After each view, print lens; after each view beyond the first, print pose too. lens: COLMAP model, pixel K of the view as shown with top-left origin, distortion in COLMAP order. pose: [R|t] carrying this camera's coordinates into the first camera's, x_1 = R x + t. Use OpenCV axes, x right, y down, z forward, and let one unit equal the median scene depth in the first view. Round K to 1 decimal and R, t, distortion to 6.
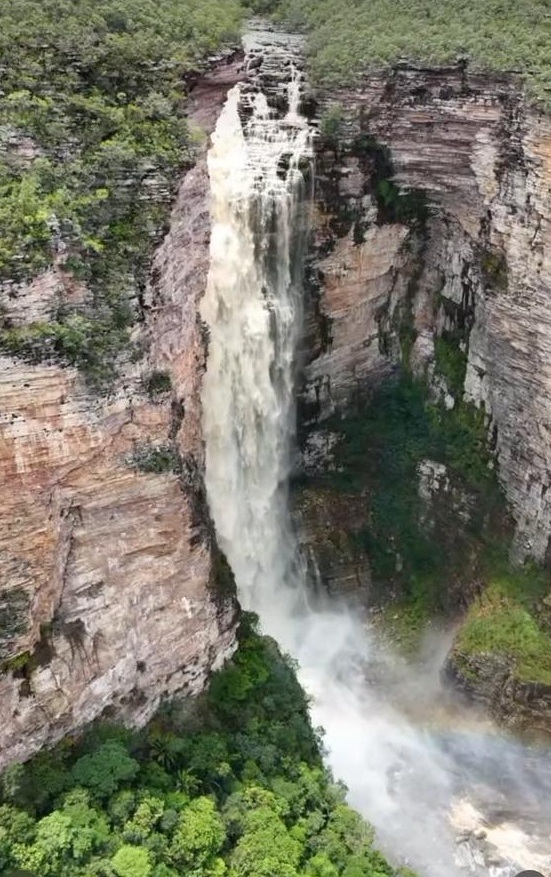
lens RADIAL K [[846.1, 0, 320.0], [0, 846.1, 446.2], [0, 0, 1]] dist [0.041551, 0.000000]
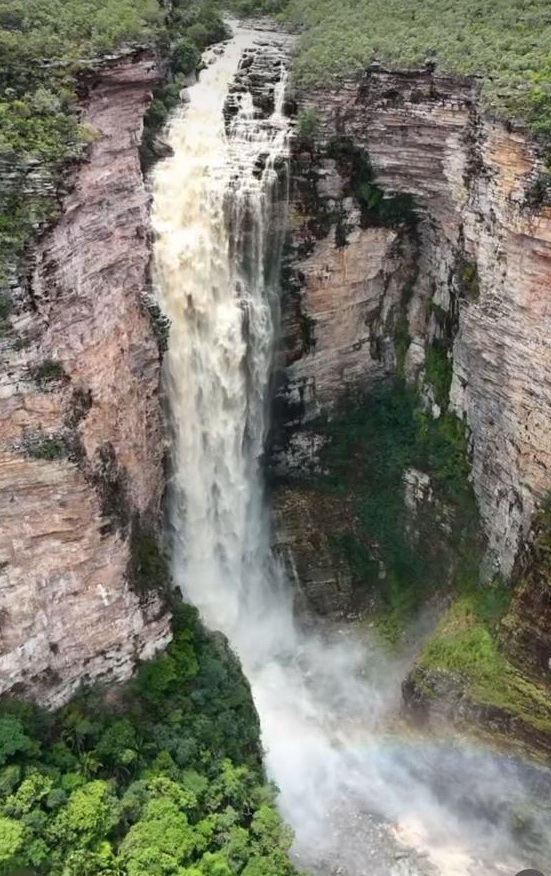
lens RADIAL K [[850.9, 0, 315.0], [0, 850.9, 448.2], [0, 0, 1]] dist [0.039744, 0.000000]
pose [[0.991590, 0.066169, -0.111224, 0.155903], [-0.066143, 0.997802, 0.003922, -0.004944], [0.111239, 0.003467, 0.993788, 0.005193]]
